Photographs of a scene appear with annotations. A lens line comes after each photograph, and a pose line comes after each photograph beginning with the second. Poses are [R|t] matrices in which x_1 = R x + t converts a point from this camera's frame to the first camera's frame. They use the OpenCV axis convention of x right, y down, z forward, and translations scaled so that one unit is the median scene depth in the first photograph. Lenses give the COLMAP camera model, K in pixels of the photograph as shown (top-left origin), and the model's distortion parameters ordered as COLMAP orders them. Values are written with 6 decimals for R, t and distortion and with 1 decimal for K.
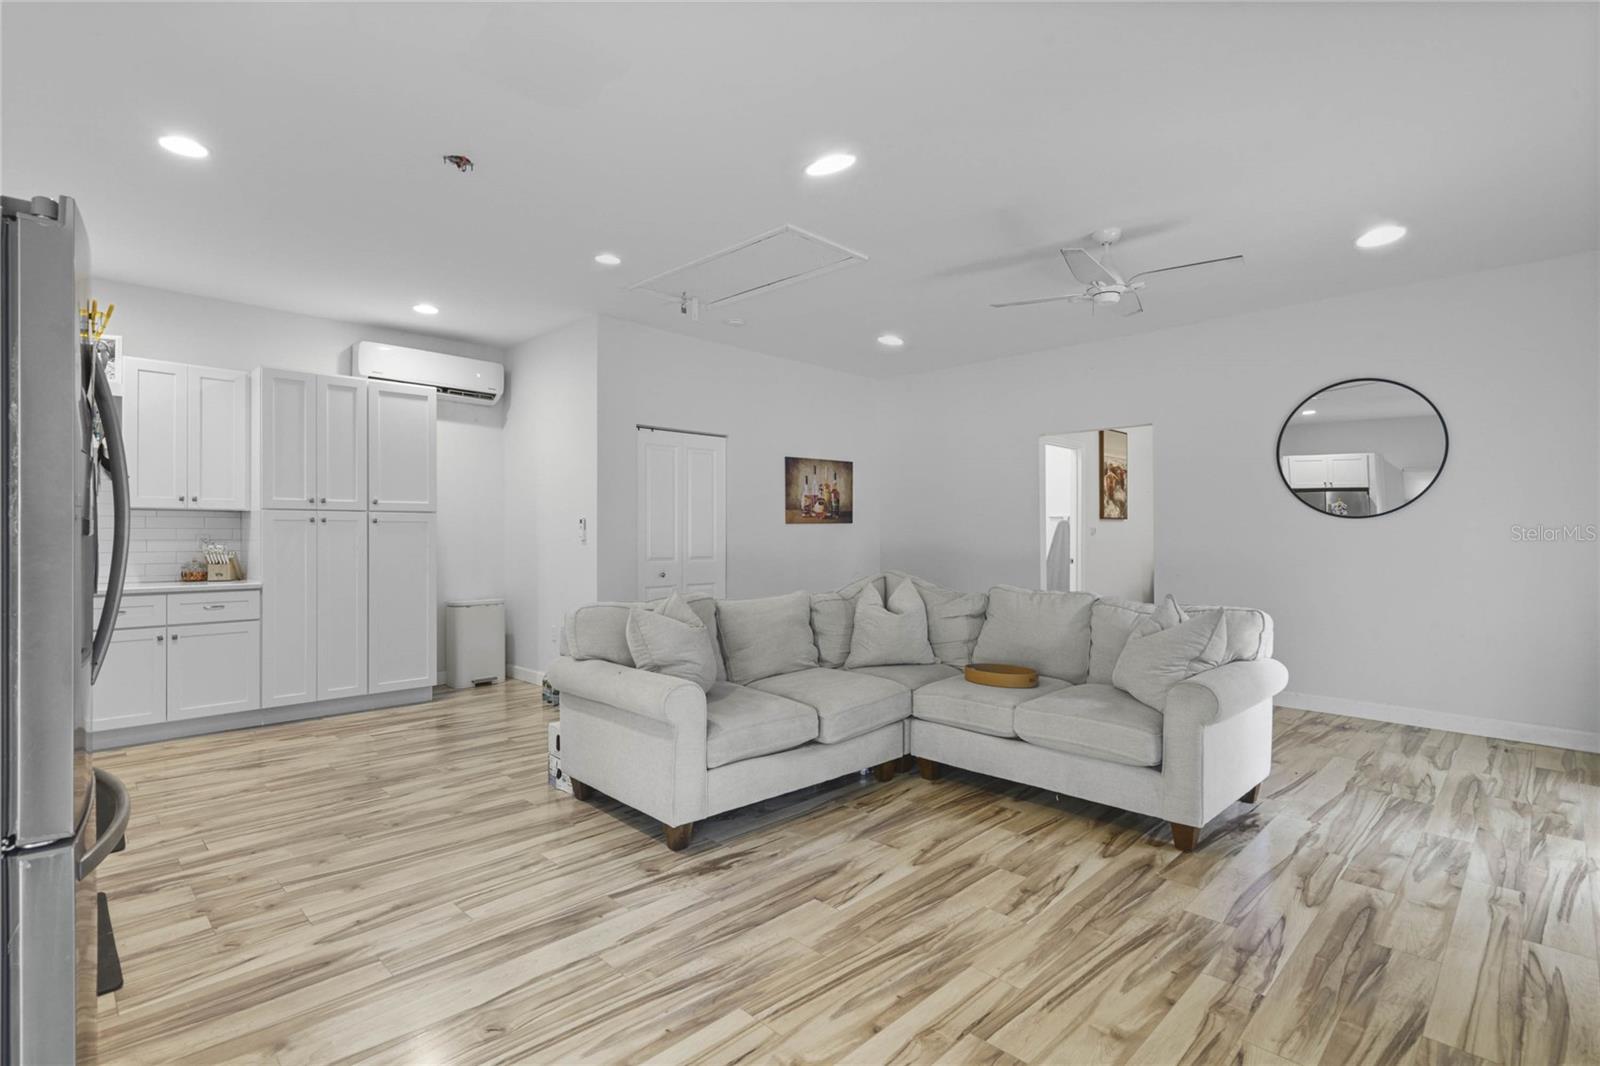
lens RADIAL K [[759.1, 0, 800.0], [0, 759.1, 533.0], [0, 0, 1]] dist [0.003328, 0.000140]
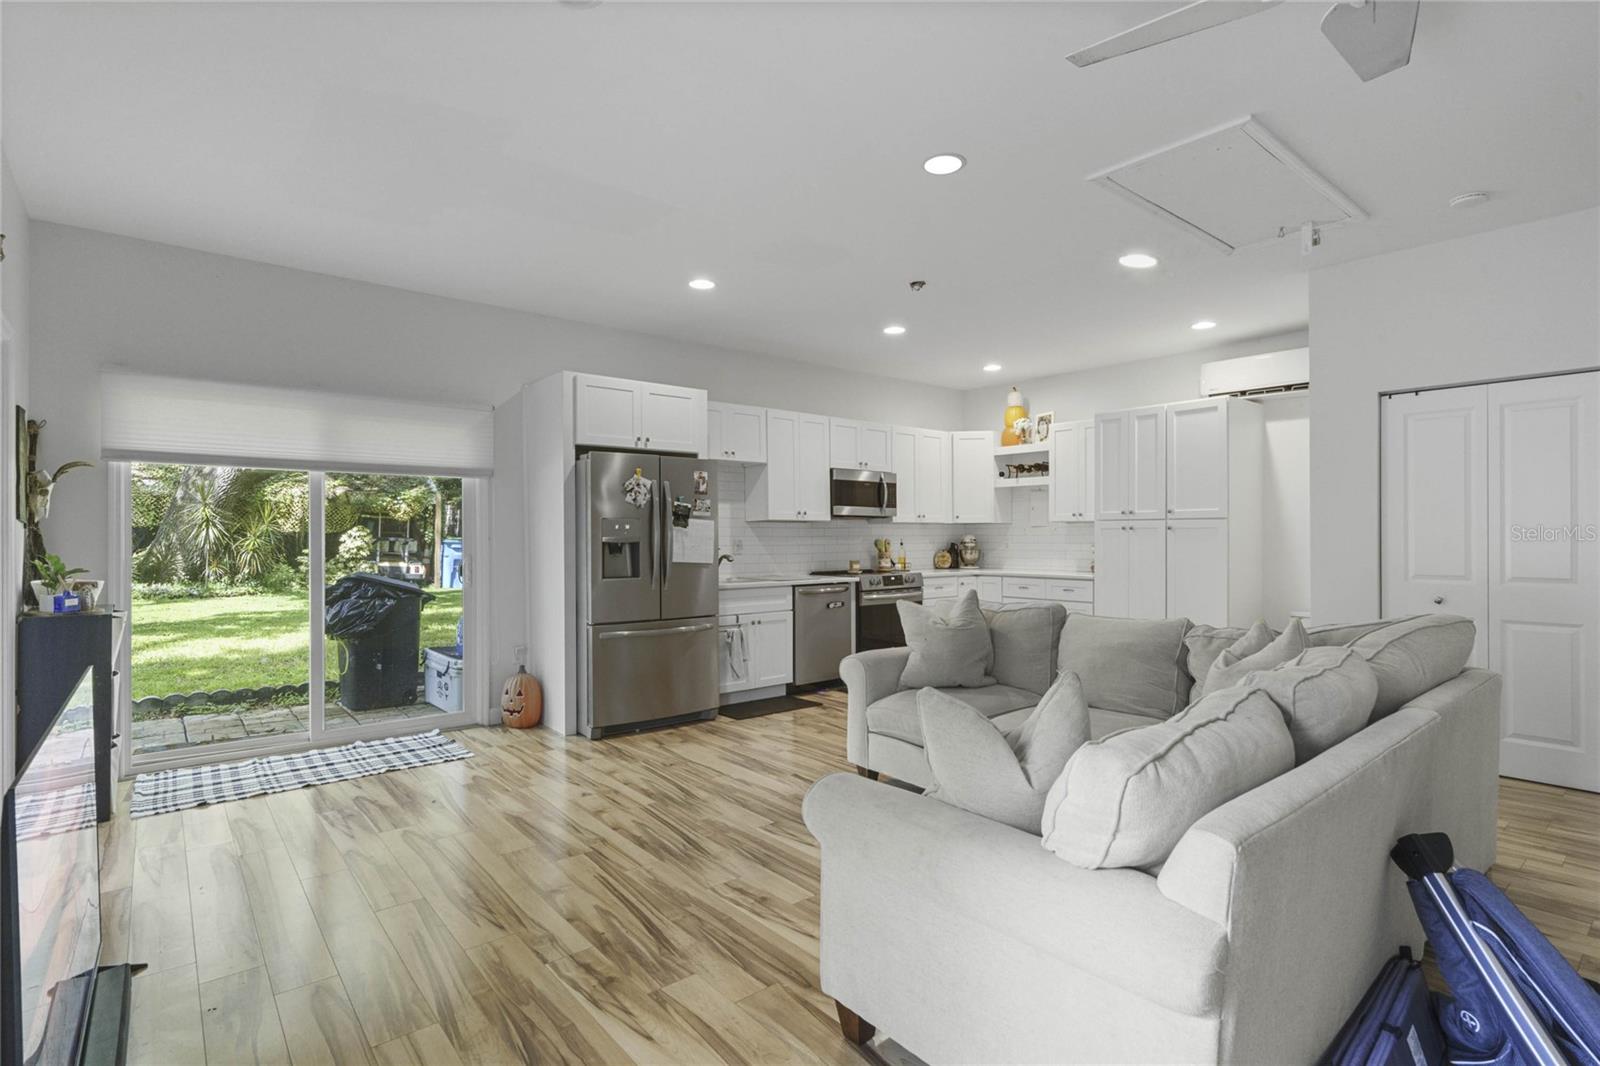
lens RADIAL K [[779.4, 0, 800.0], [0, 779.4, 533.0], [0, 0, 1]] dist [0.001453, 0.000159]
pose [[-0.093792, -0.005666, -0.995576, 1.442594], [0.004069, 0.999973, -0.006074, -0.007308], [0.995584, -0.004621, -0.093766, 1.249742]]
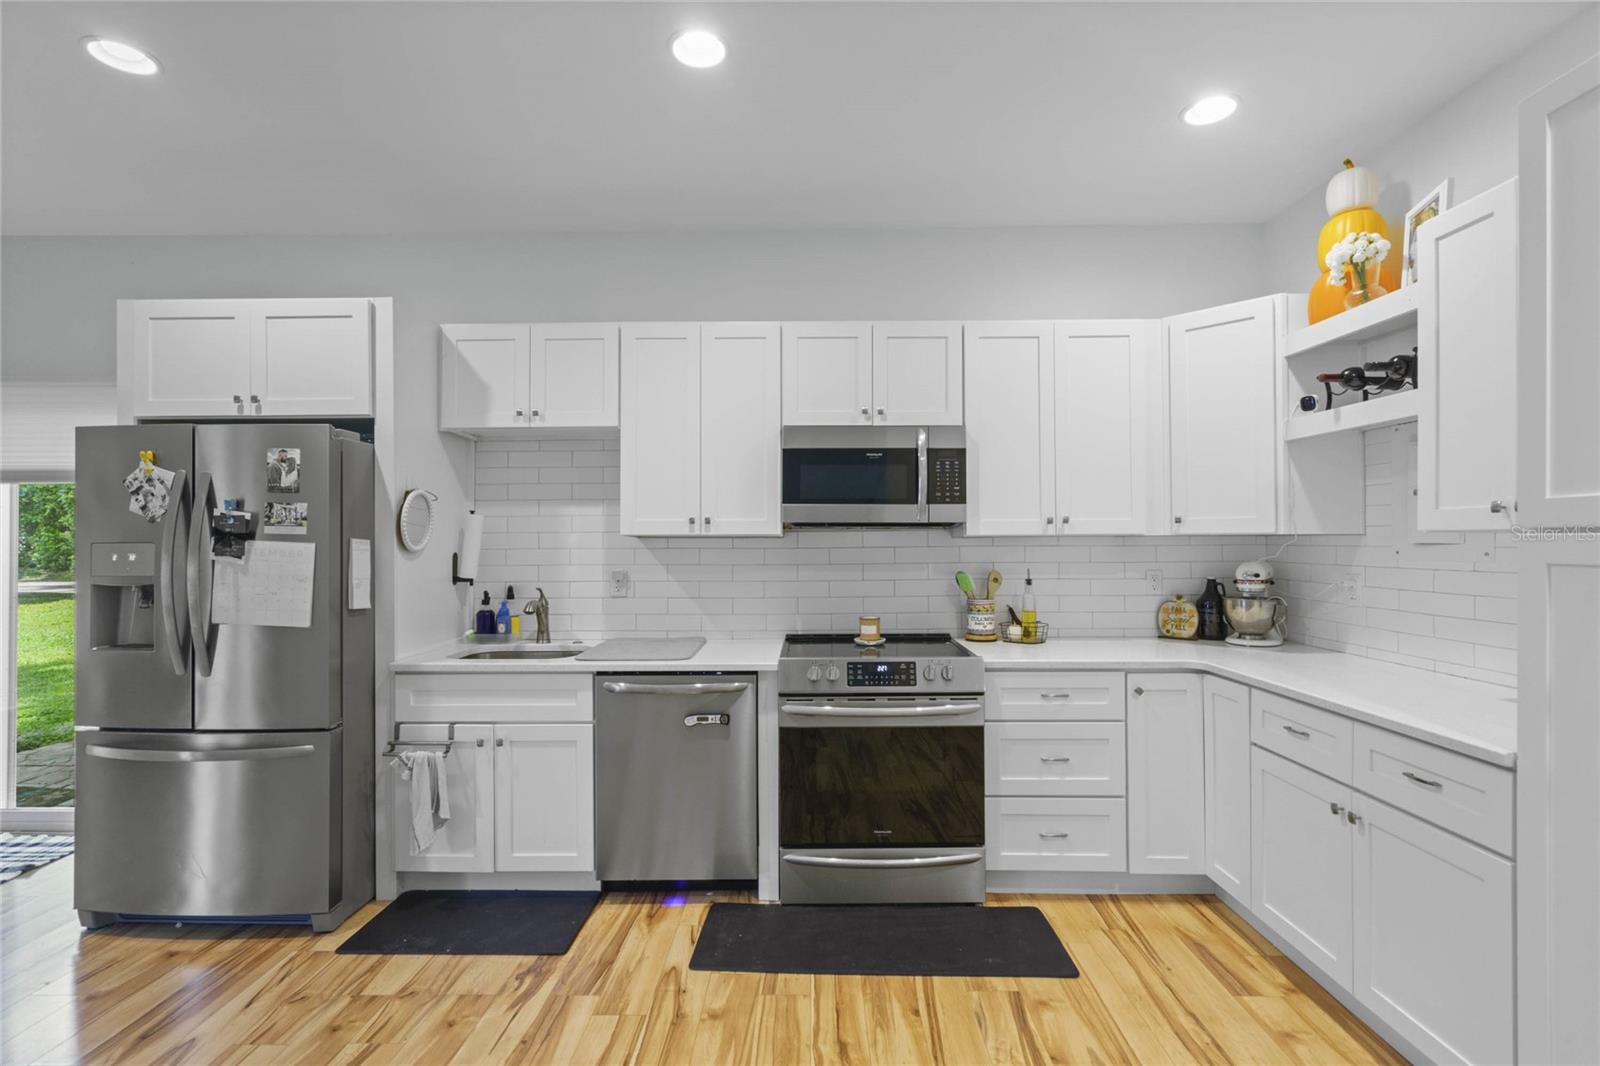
lens RADIAL K [[729.8, 0, 794.9], [0, 729.8, 534.7], [0, 0, 1]] dist [-0.000054, 0.000272]
pose [[-0.719384, -0.002178, -0.694609, -0.519403], [0.003269, 0.999973, -0.006520, -0.060874], [0.694605, -0.006961, -0.719358, 2.044236]]
